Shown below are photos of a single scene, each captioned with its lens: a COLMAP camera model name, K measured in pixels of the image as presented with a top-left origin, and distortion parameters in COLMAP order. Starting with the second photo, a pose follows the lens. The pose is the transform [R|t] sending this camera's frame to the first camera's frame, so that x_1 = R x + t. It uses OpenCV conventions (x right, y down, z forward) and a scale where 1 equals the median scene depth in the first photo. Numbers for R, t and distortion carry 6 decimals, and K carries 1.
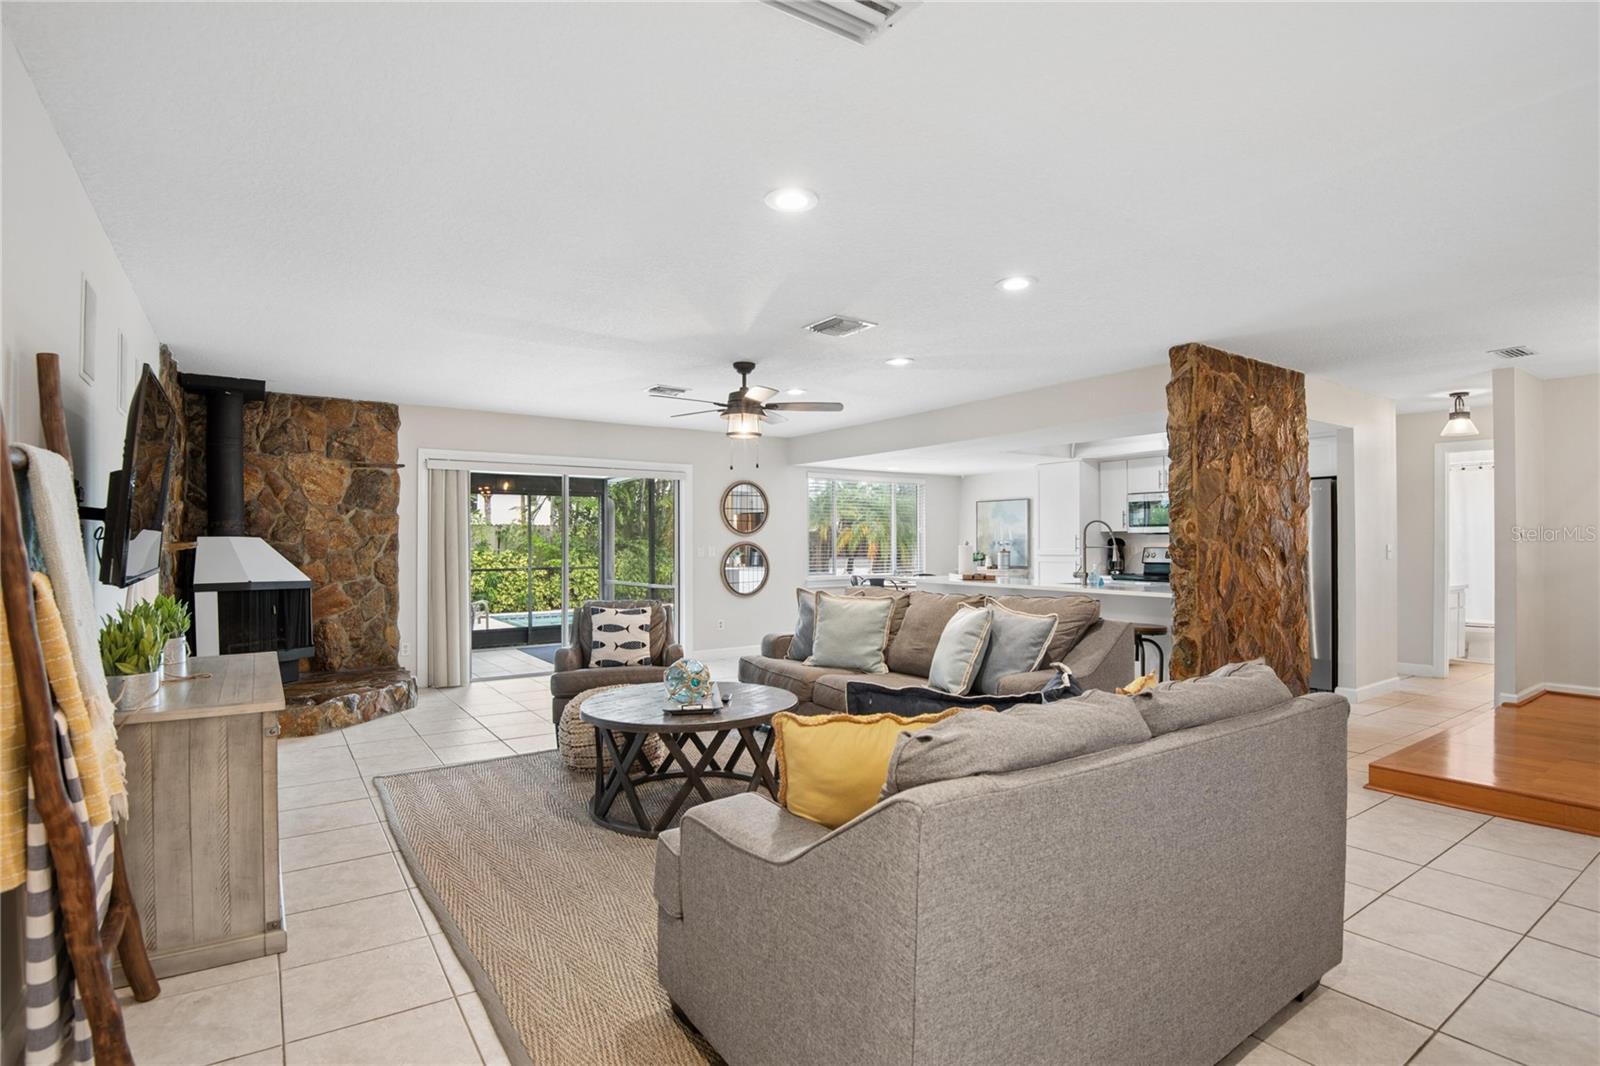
lens RADIAL K [[798.9, 0, 807.6], [0, 798.9, 539.2], [0, 0, 1]] dist [-0.001981, -0.000171]
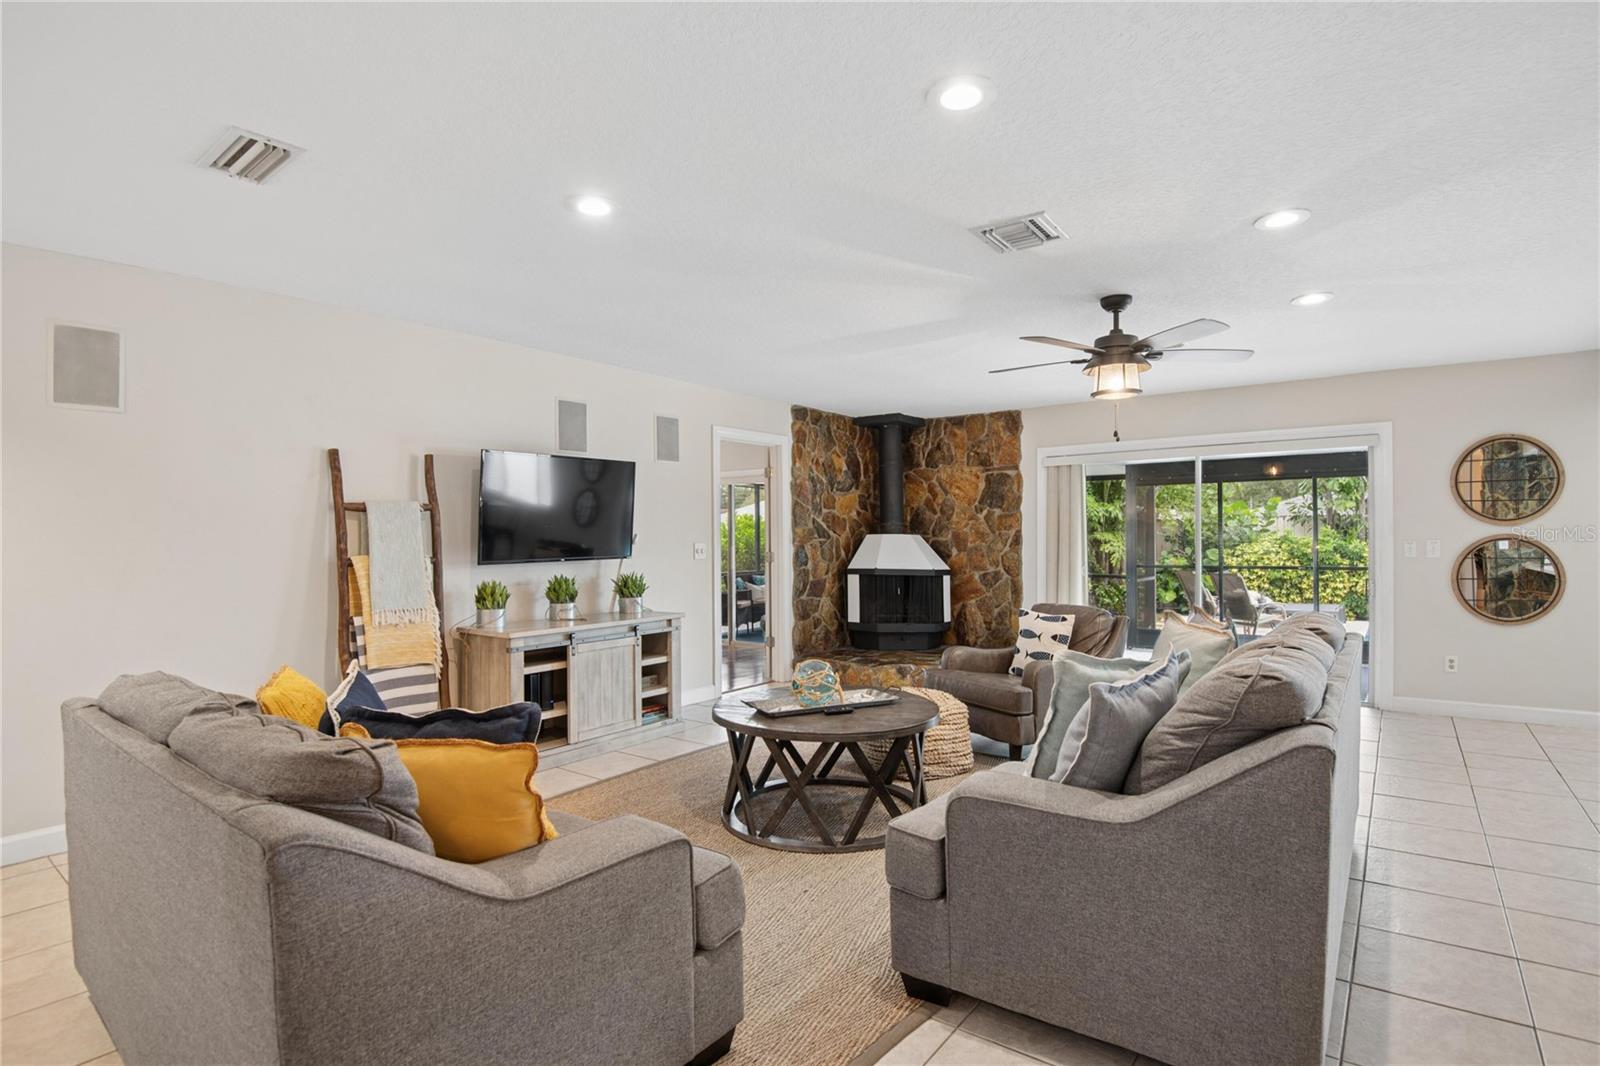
lens RADIAL K [[798.9, 0, 807.6], [0, 798.9, 539.2], [0, 0, 1]] dist [-0.001981, -0.000171]
pose [[0.308041, 0.000378, -0.951373, 0.444883], [0.008923, 0.999955, 0.003286, -0.000102], [0.951331, -0.009501, 0.308024, 0.409160]]
